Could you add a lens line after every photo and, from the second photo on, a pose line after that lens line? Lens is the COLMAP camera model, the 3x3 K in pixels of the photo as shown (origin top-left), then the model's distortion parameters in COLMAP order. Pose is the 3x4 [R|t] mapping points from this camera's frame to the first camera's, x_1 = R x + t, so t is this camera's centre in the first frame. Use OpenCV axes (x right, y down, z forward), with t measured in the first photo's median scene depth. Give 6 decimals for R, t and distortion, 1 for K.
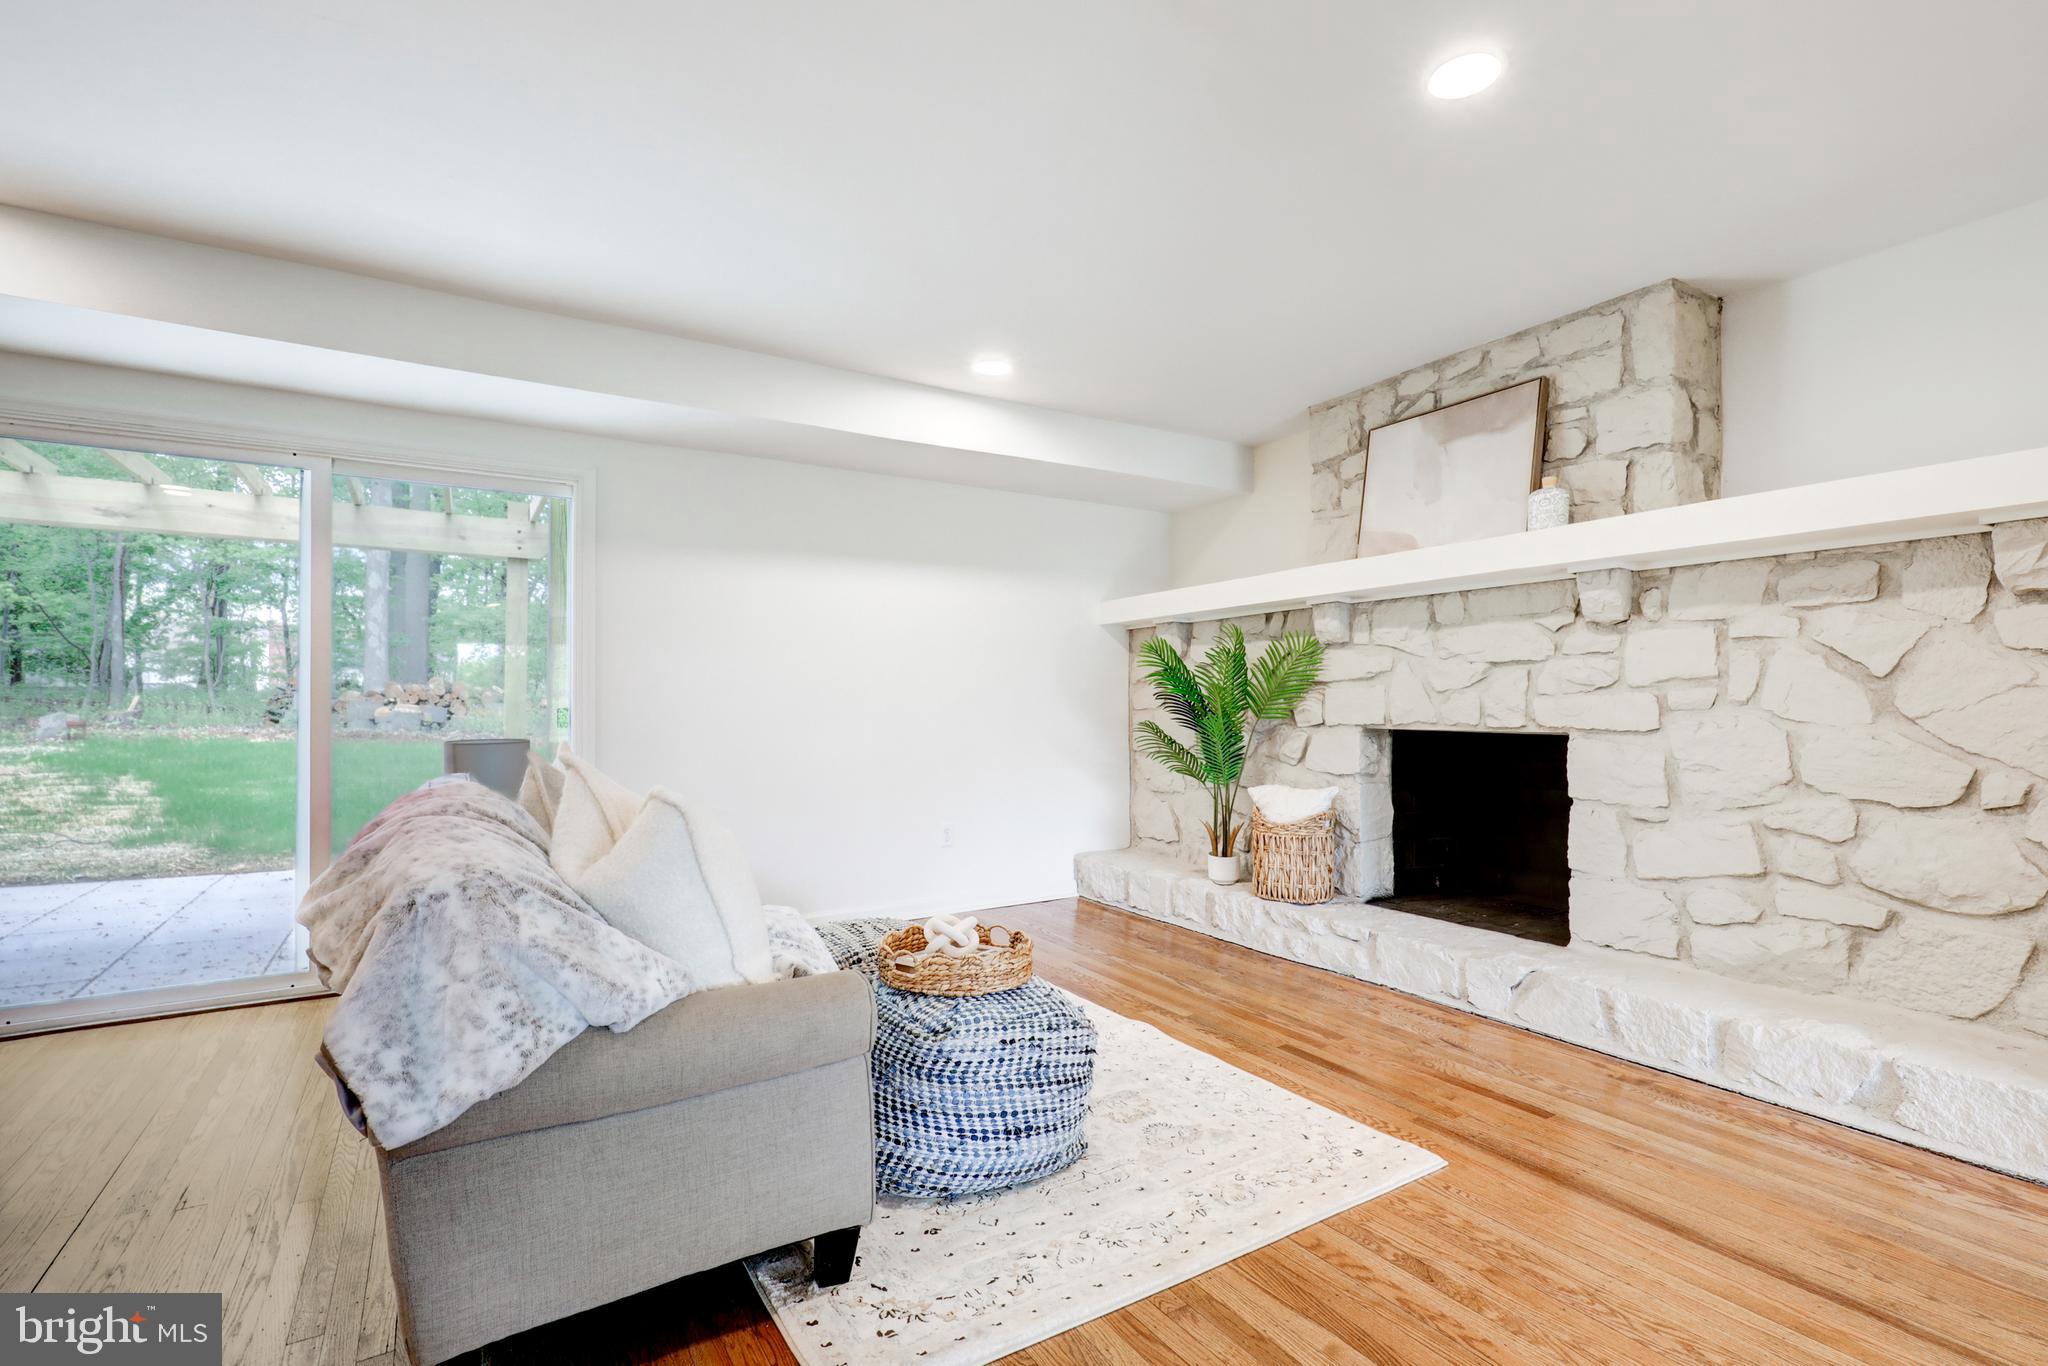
lens RADIAL K [[932.8, 0, 1028.6], [0, 932.8, 703.8], [0, 0, 1]] dist [0.000070, -0.000370]
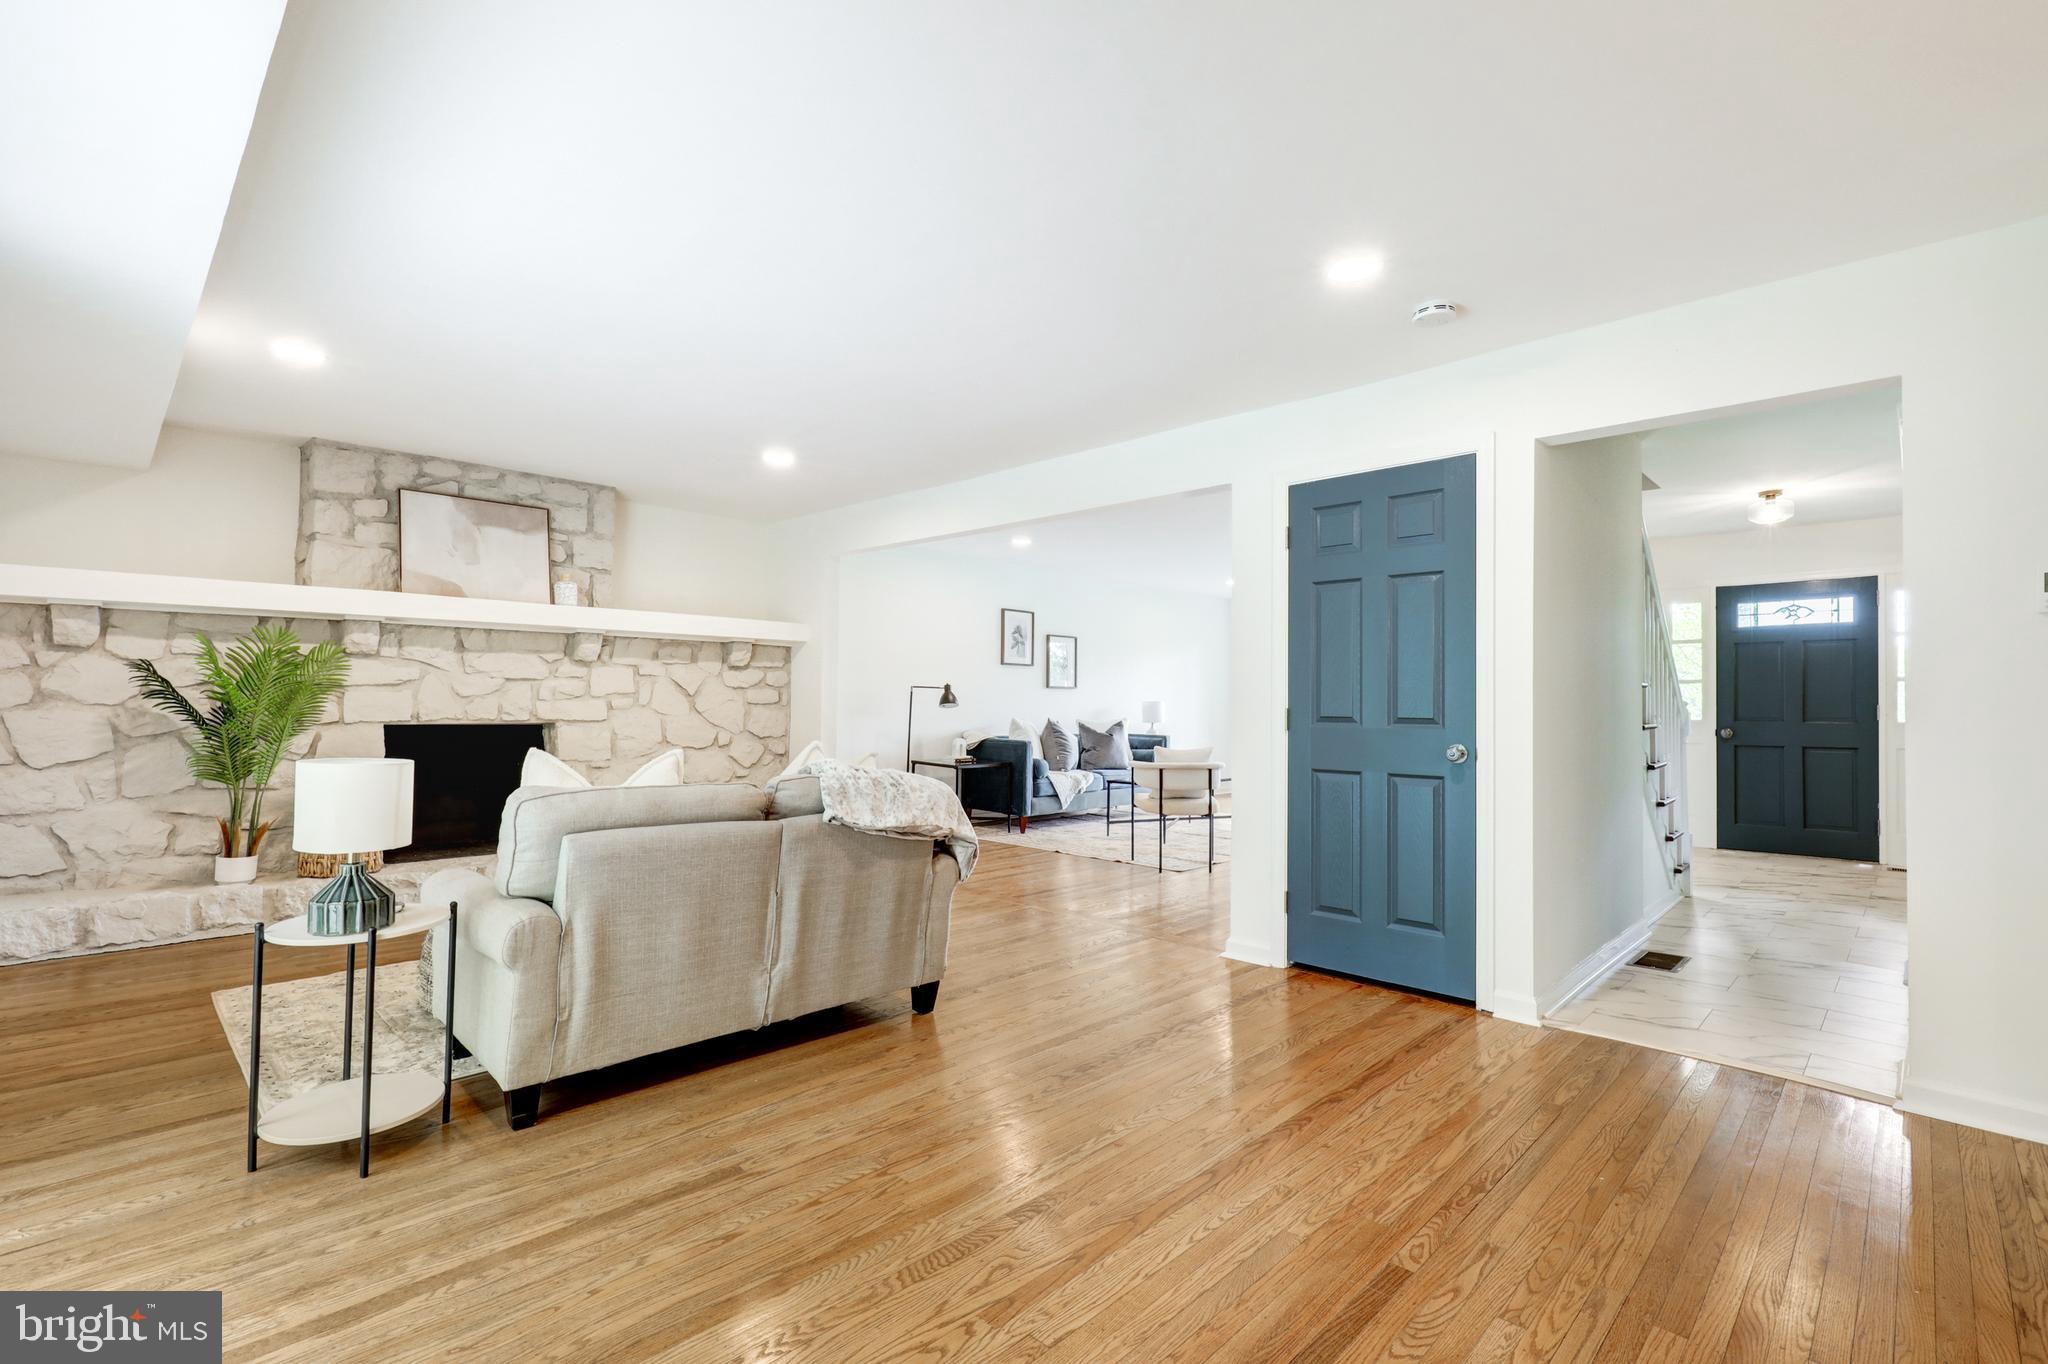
lens RADIAL K [[911.2, 0, 1024.0], [0, 911.2, 682.0], [0, 0, 1]] dist [0.001316, -0.000168]
pose [[-0.230738, 0.023107, 0.972742, -1.157662], [-0.008908, 0.999626, -0.025858, -0.007207], [-0.972975, -0.014632, -0.230446, 0.514192]]
